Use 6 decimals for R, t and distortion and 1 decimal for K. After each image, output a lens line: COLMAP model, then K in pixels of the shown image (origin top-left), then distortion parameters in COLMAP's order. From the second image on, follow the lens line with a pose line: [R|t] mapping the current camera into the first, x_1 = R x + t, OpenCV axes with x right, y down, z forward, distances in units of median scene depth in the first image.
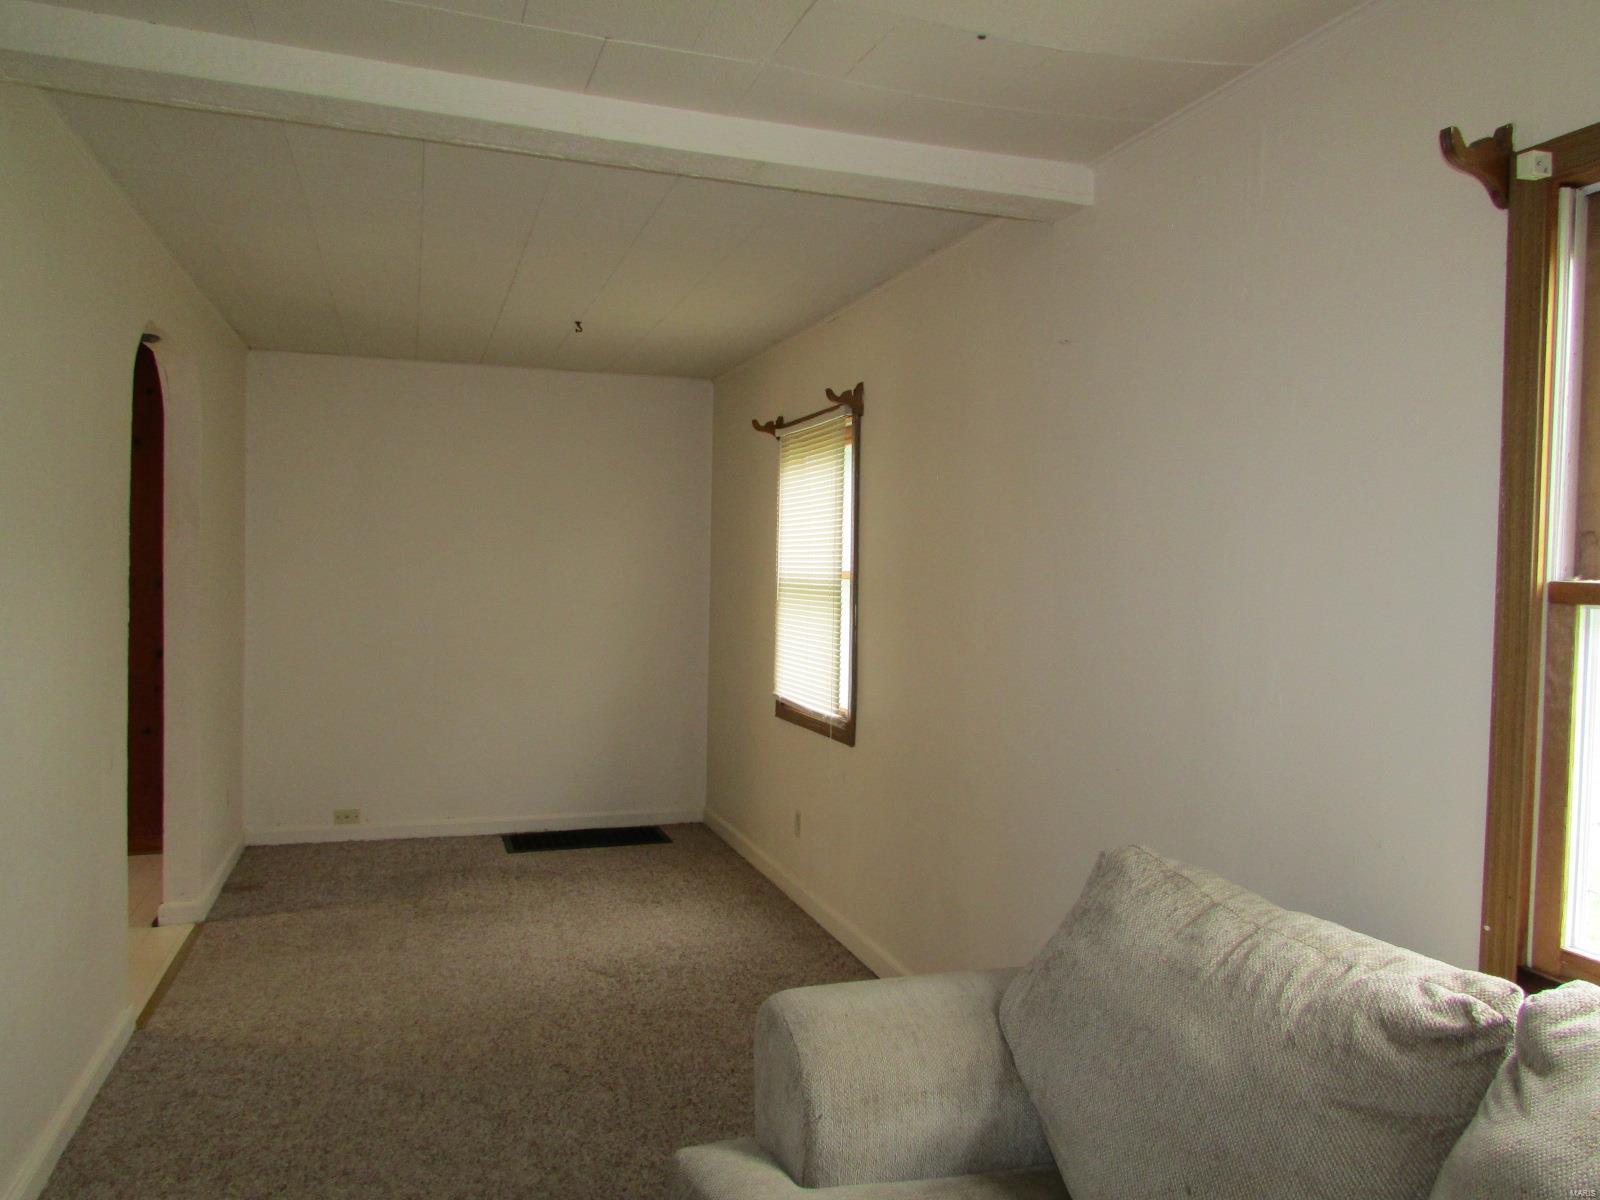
lens RADIAL K [[1148.7, 0, 800.0], [0, 1148.7, 600.0], [0, 0, 1]] dist [-0.026531, 0.001847]
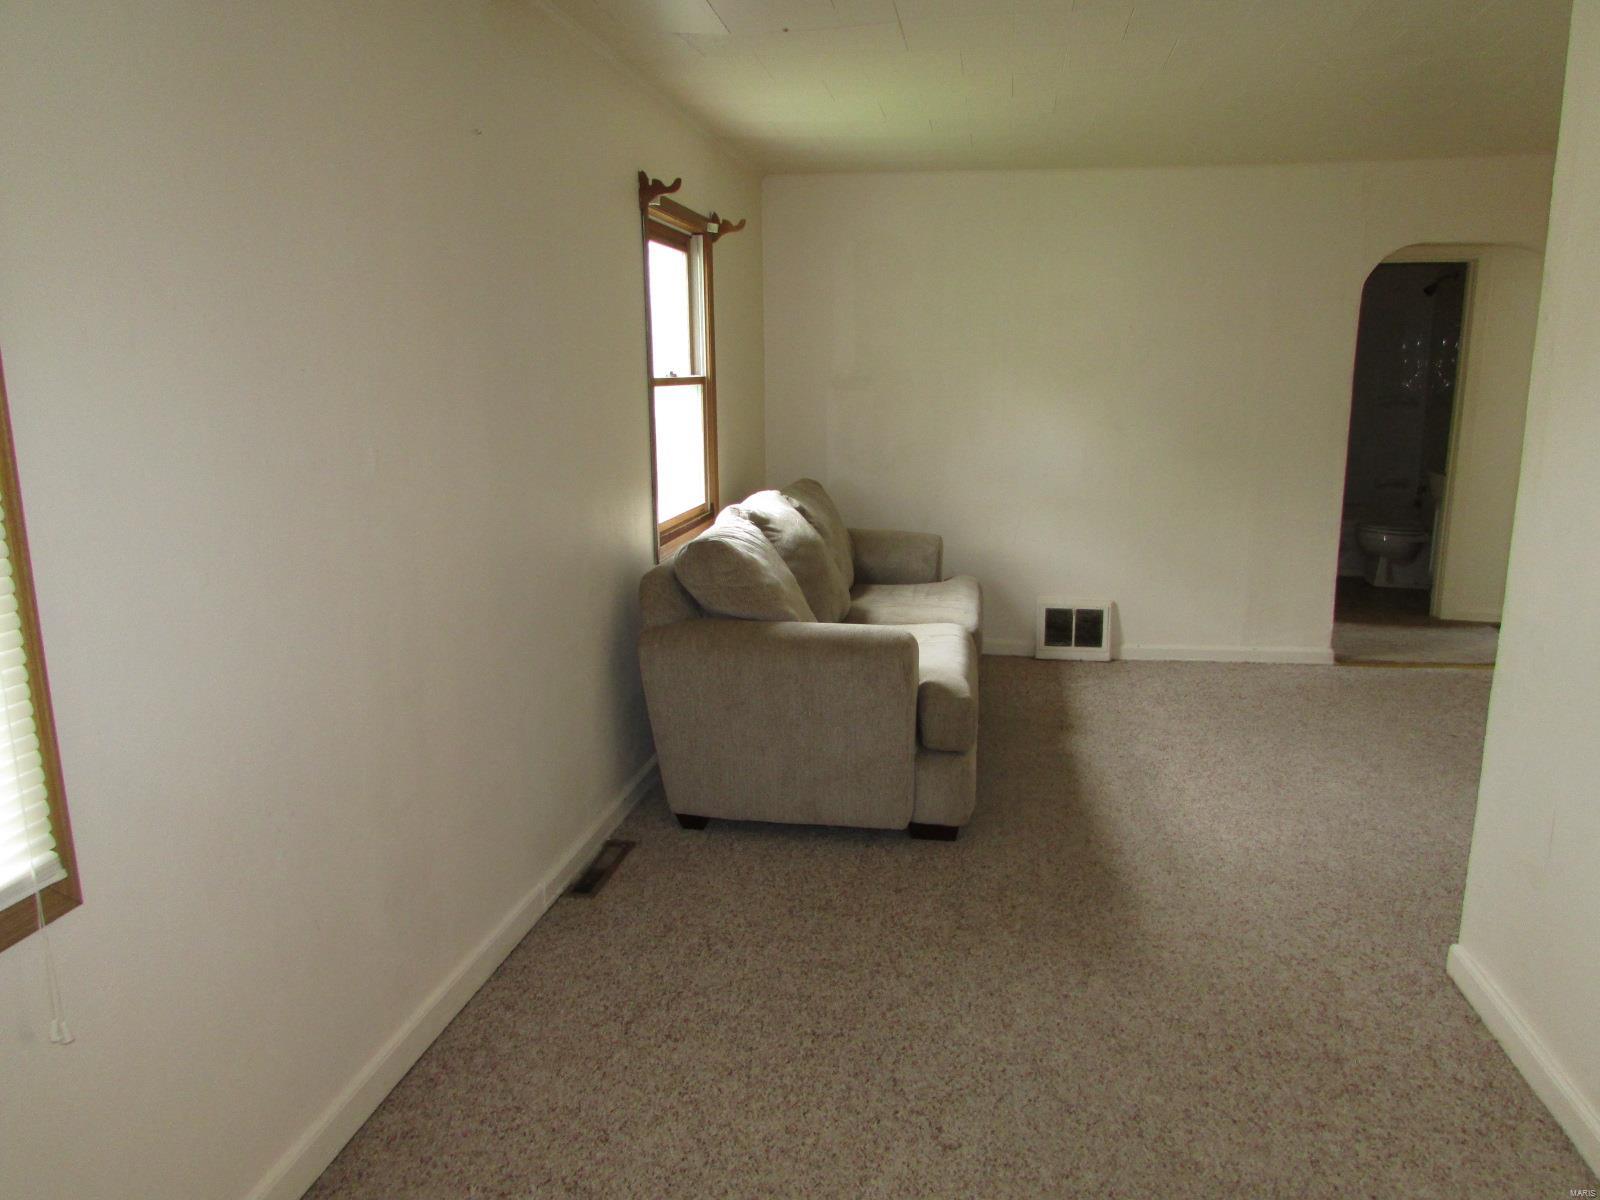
lens RADIAL K [[1148.7, 0, 800.0], [0, 1148.7, 600.0], [0, 0, 1]] dist [-0.026531, 0.001847]
pose [[-0.879734, -0.108478, 0.462926, -0.516337], [0.003127, 0.972285, 0.233779, -0.082284], [-0.475456, 0.207111, -0.855013, 1.944598]]
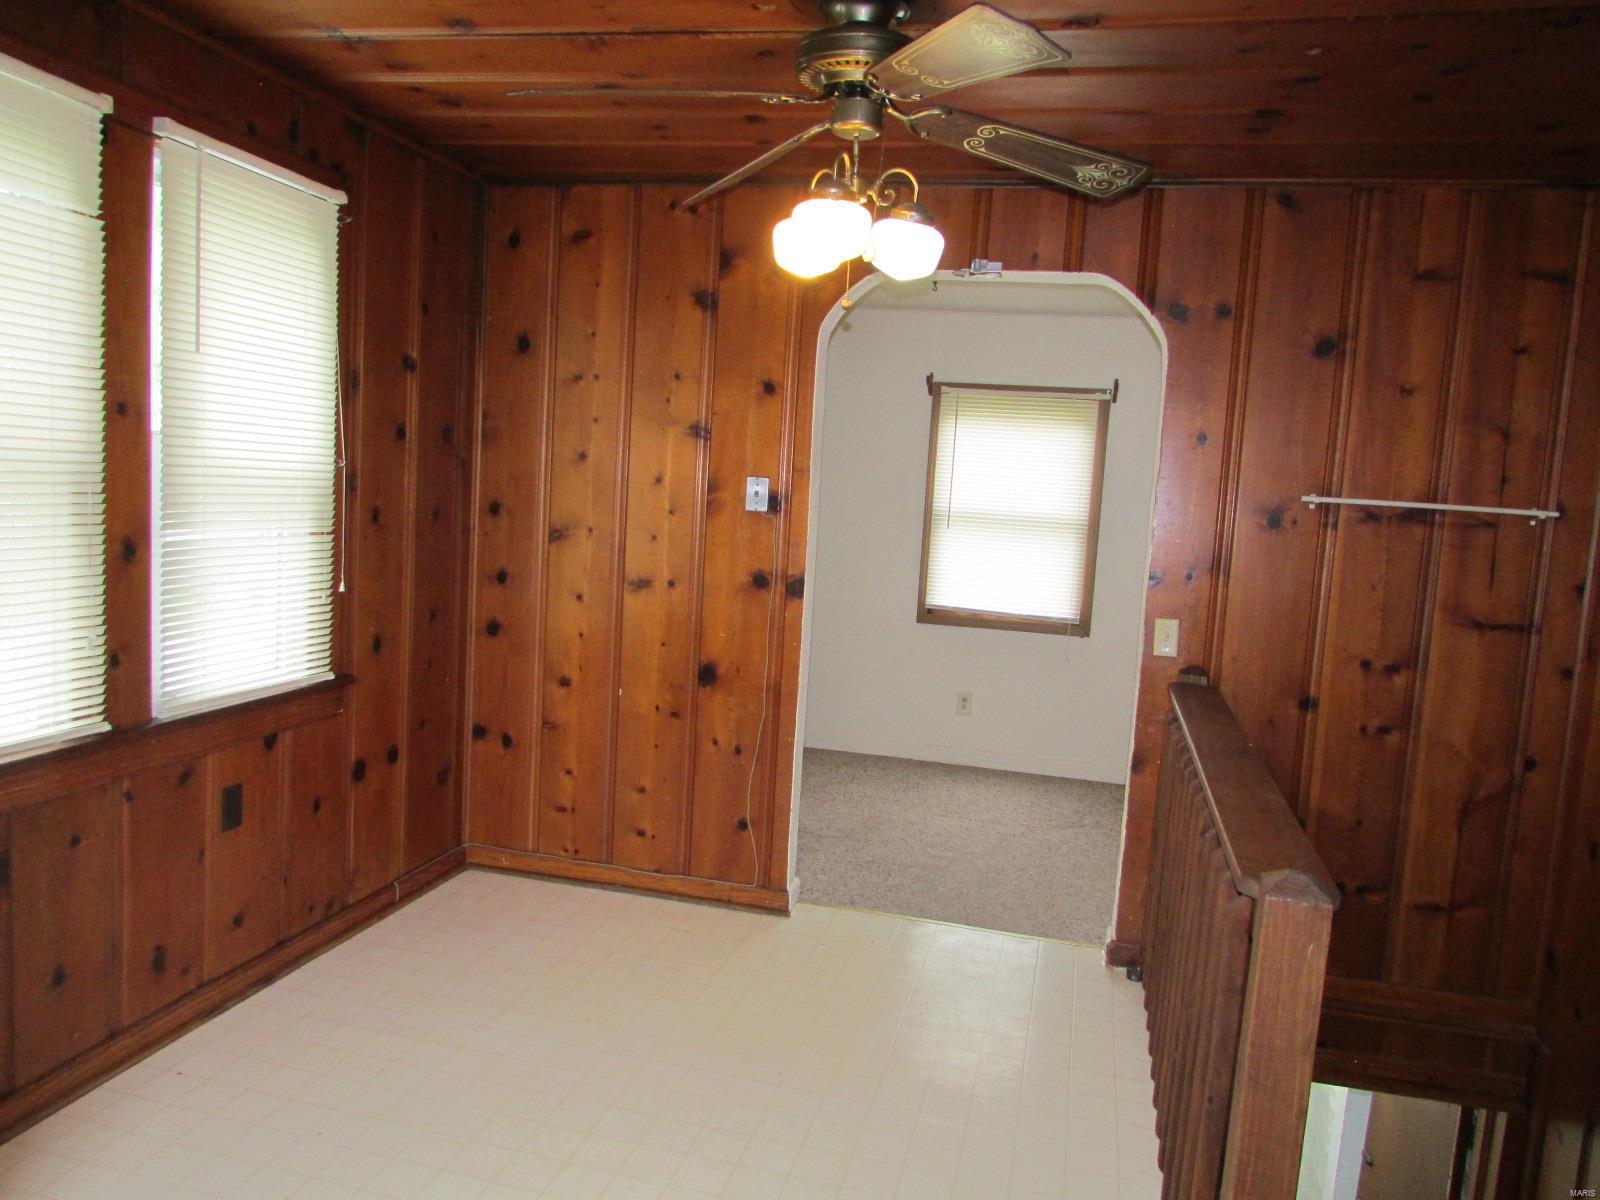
lens RADIAL K [[1148.7, 0, 800.0], [0, 1148.7, 600.0], [0, 0, 1]] dist [-0.026531, 0.001847]
pose [[0.534540, -0.066330, 0.842536, -2.193554], [-0.031094, 0.994697, 0.098037, -0.074805], [-0.844571, -0.078603, 0.529643, 0.918152]]
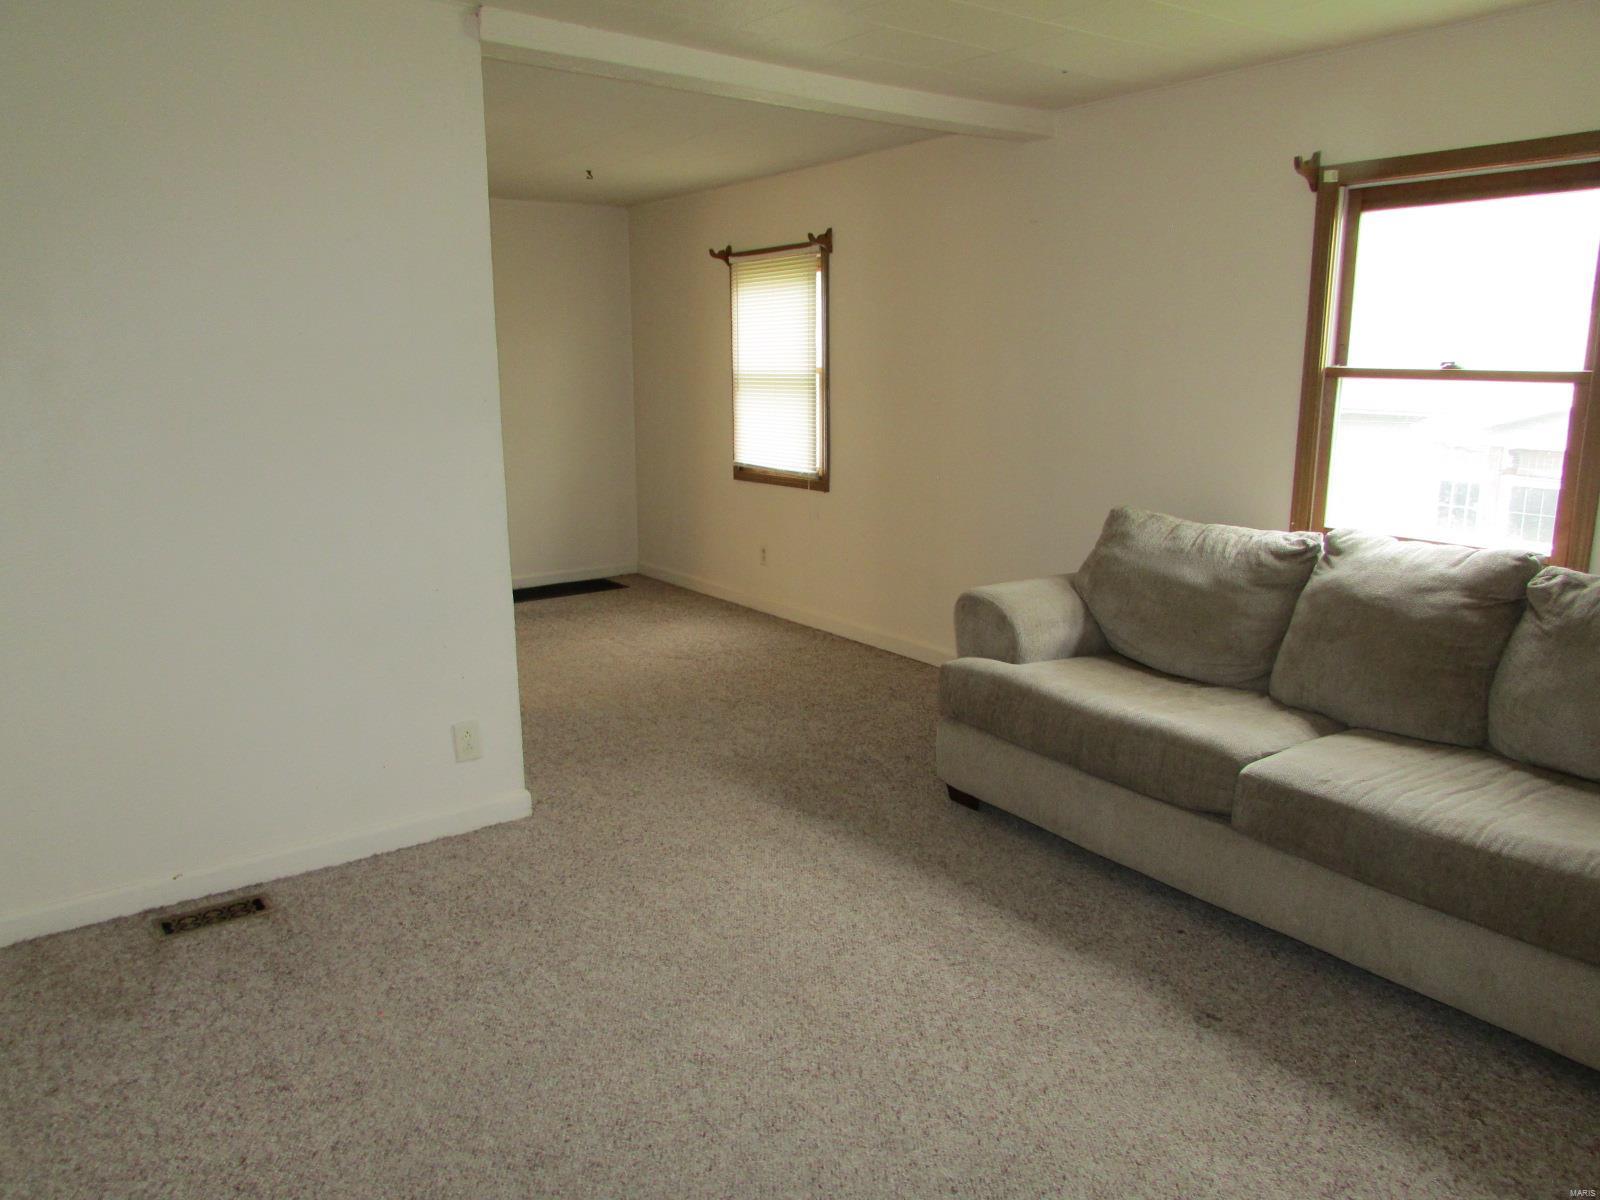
lens RADIAL K [[1148.7, 0, 800.0], [0, 1148.7, 600.0], [0, 0, 1]] dist [-0.026531, 0.001847]
pose [[0.957026, -0.080548, 0.278591, -0.652145], [0.029585, 0.982758, 0.182512, -0.004211], [-0.288489, -0.166427, 0.942908, -0.591618]]
